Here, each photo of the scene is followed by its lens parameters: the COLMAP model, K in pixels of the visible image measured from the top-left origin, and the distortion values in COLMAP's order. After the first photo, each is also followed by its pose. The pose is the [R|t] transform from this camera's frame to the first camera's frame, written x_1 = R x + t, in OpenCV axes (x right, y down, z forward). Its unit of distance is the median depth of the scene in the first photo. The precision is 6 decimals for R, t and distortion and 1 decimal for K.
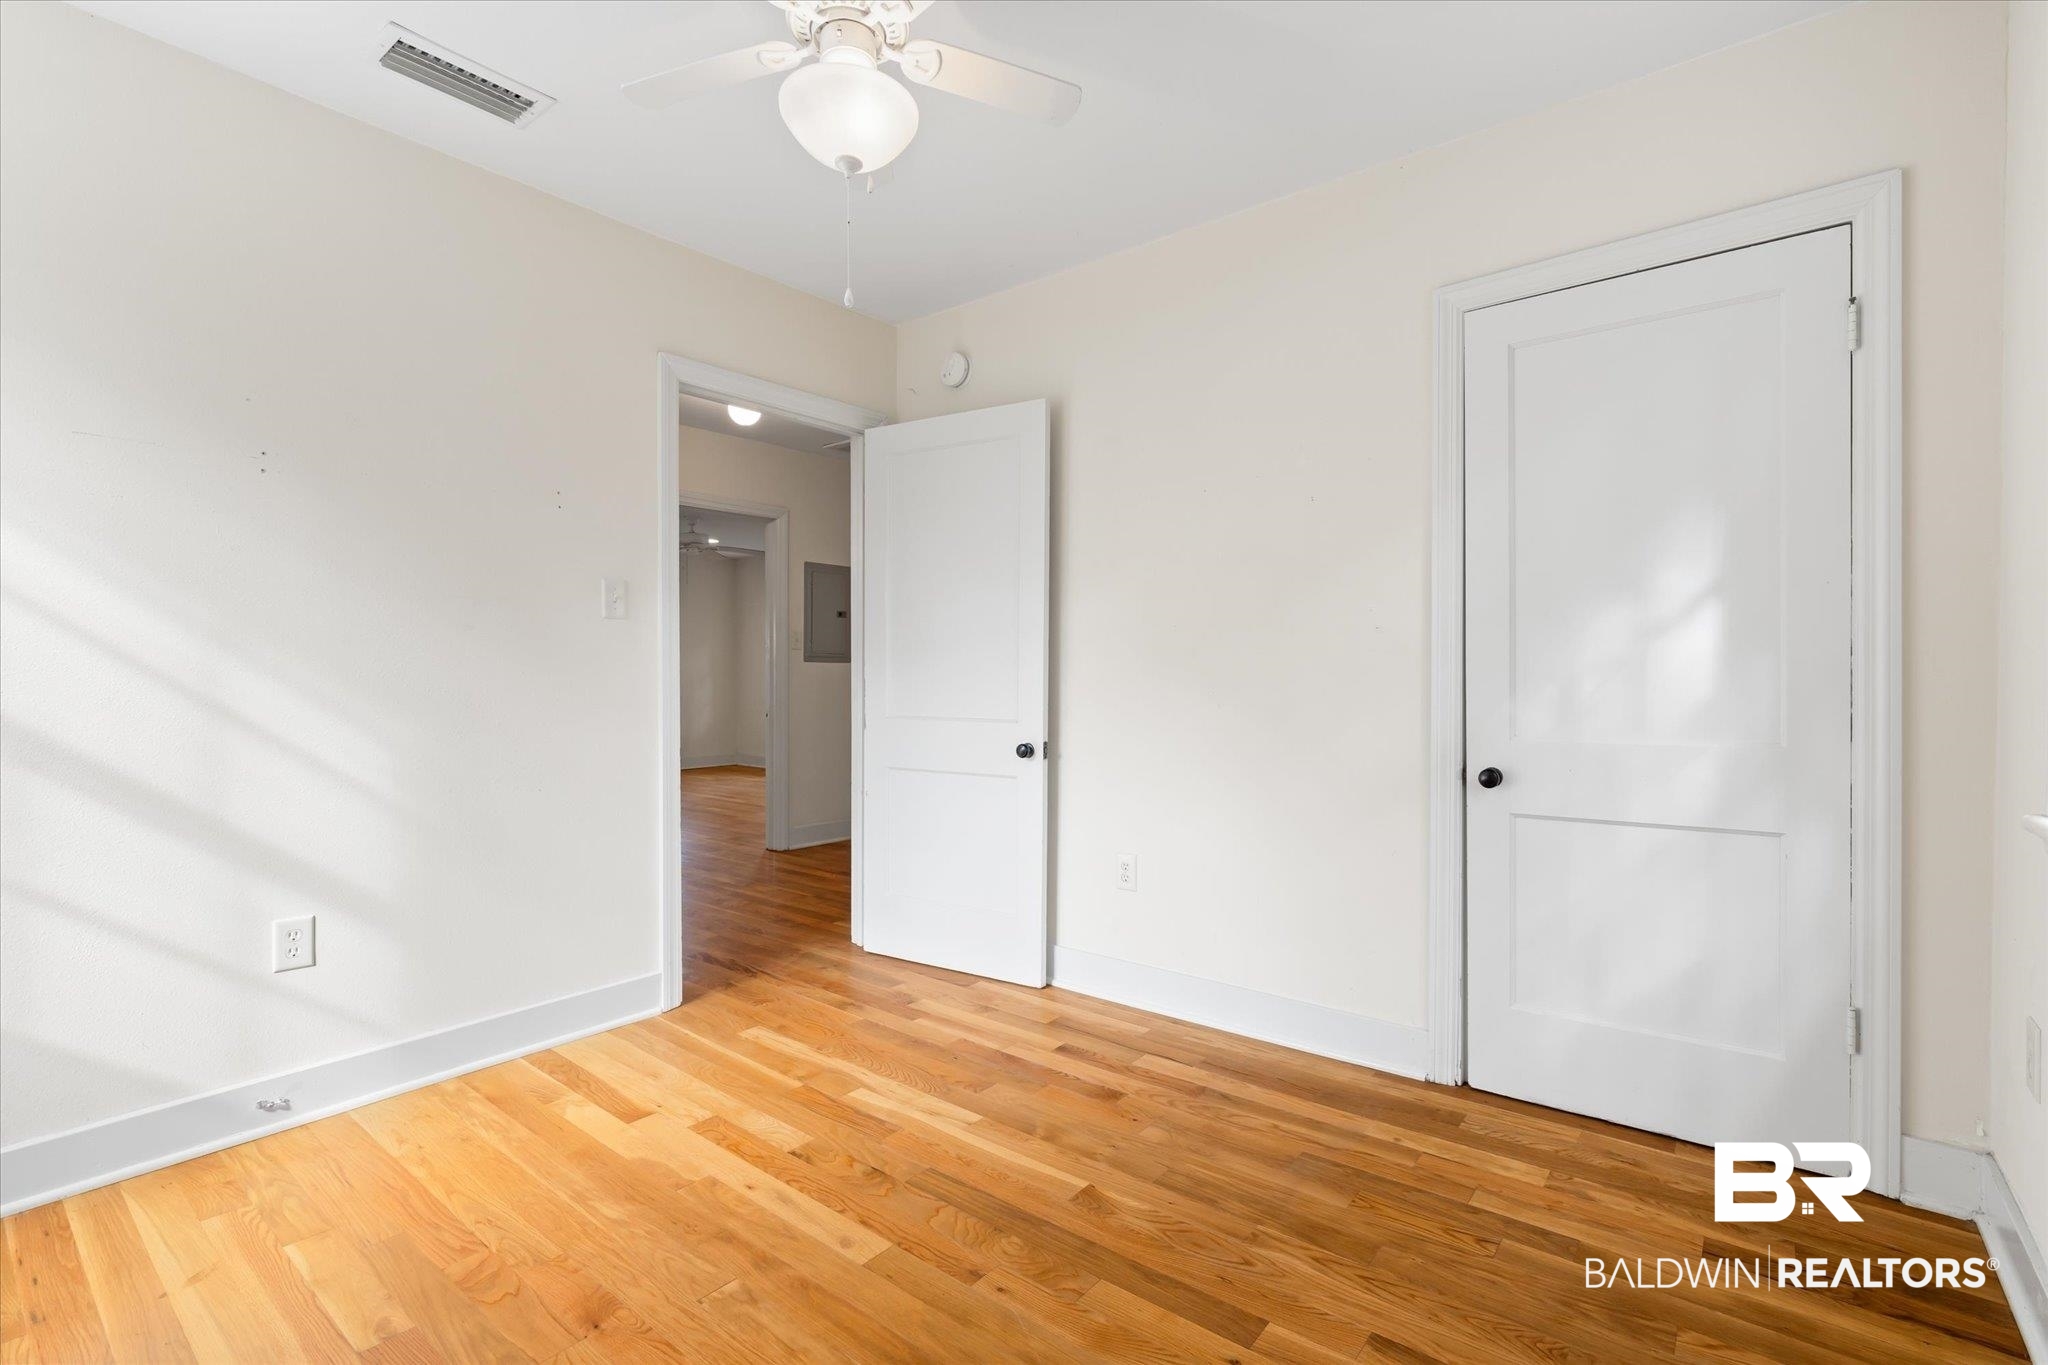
lens RADIAL K [[913.2, 0, 1027.5], [0, 913.2, 681.9], [0, 0, 1]] dist [-0.010150, 0.000820]
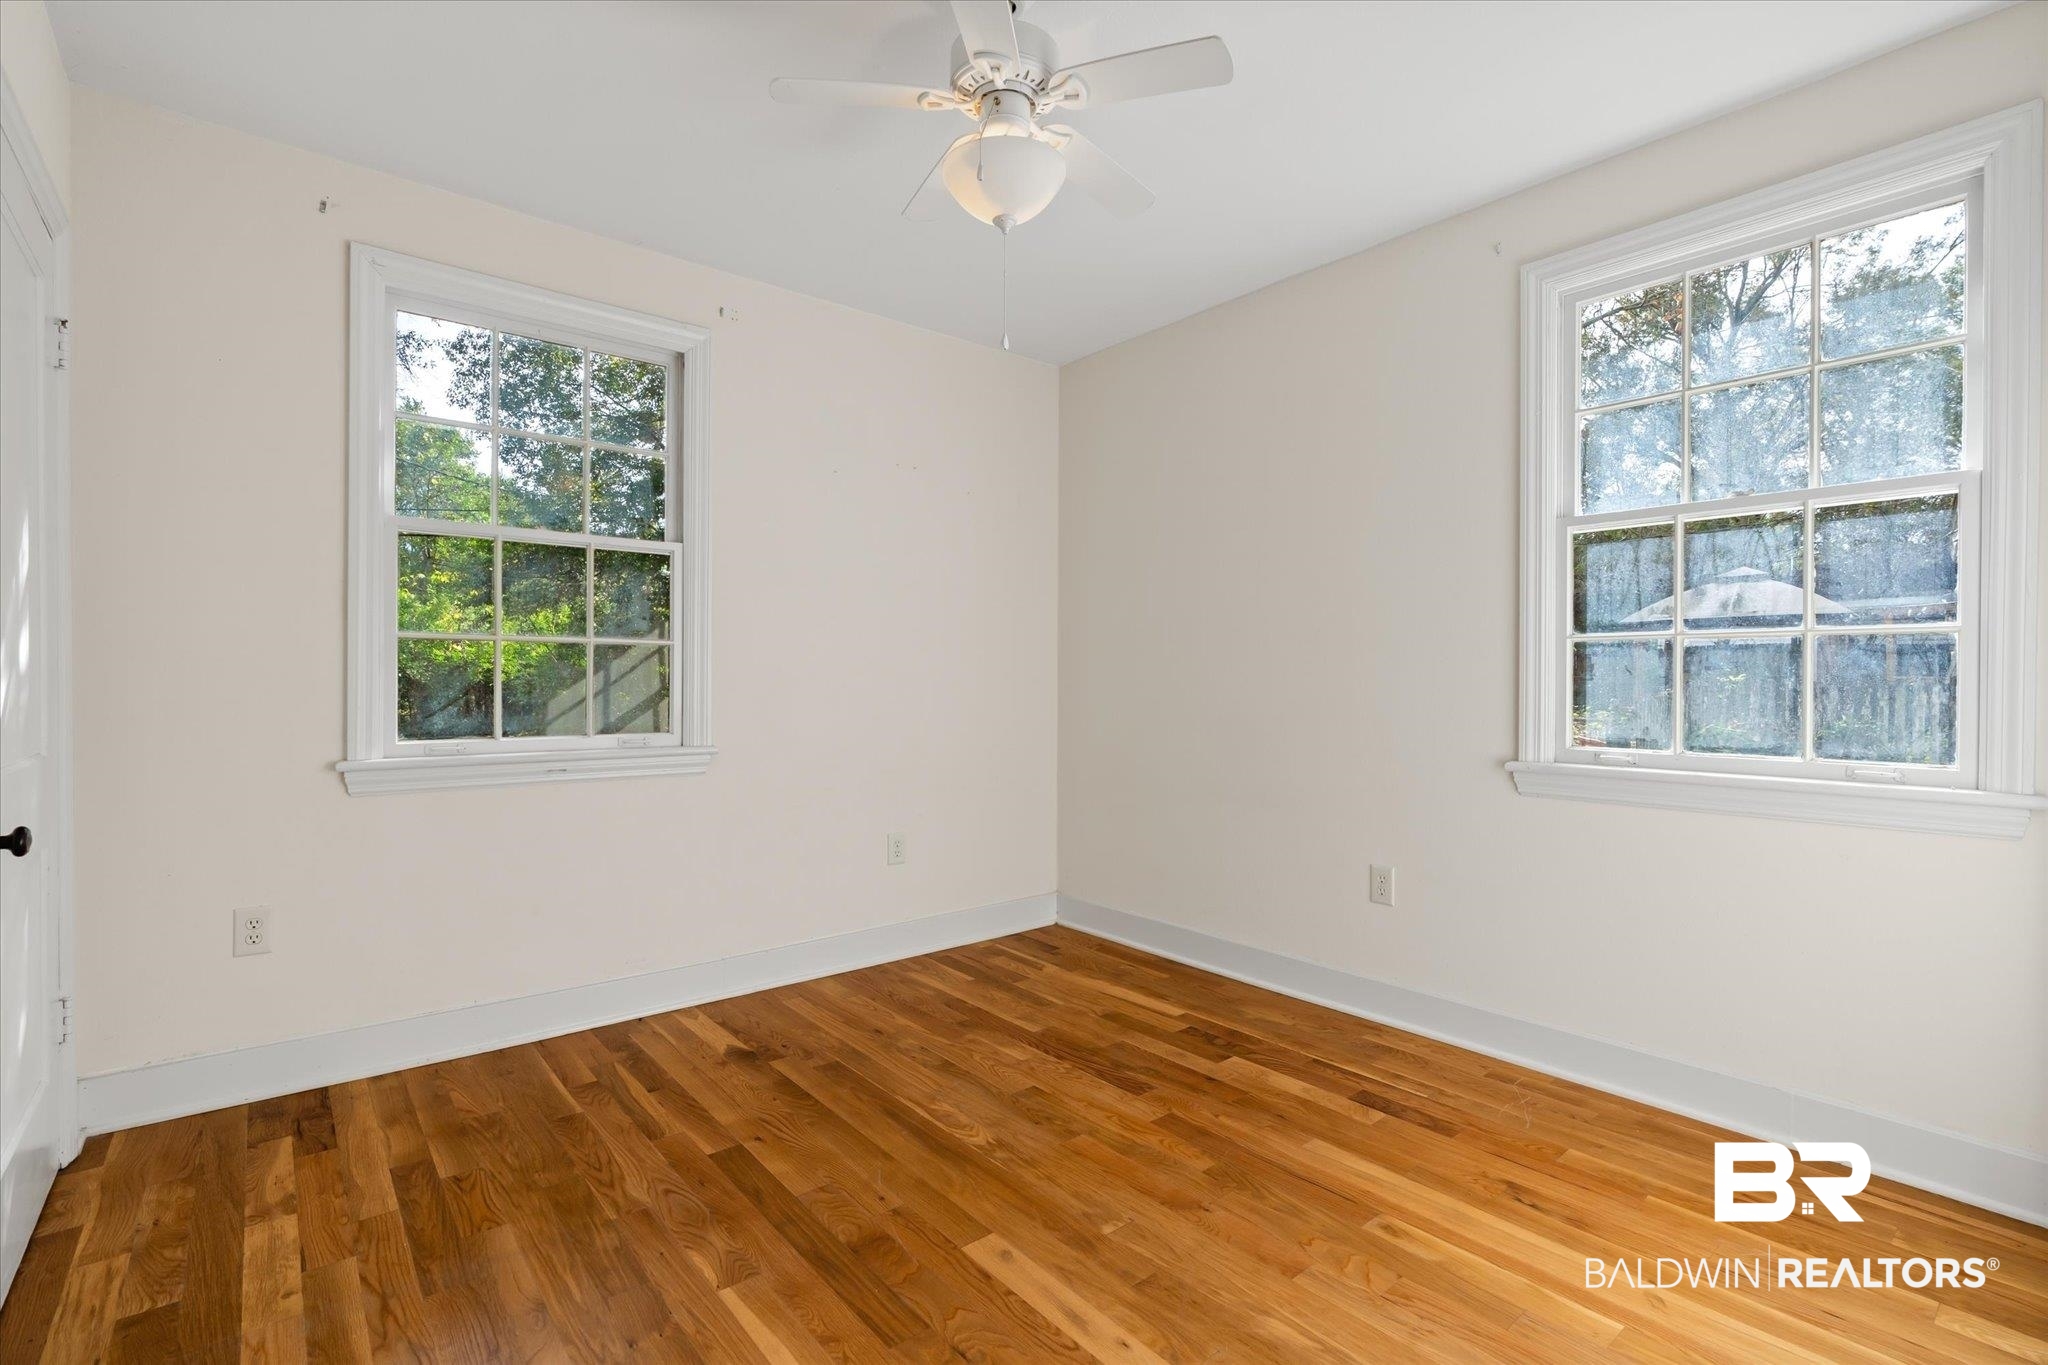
lens RADIAL K [[942.9, 0, 1029.2], [0, 942.9, 703.1], [0, 0, 1]] dist [-0.013044, 0.000376]
pose [[-0.979410, -0.007212, 0.201755, -0.412593], [-0.001903, 0.999647, 0.026499, -0.011841], [-0.201875, 0.025570, -0.979078, 1.918915]]
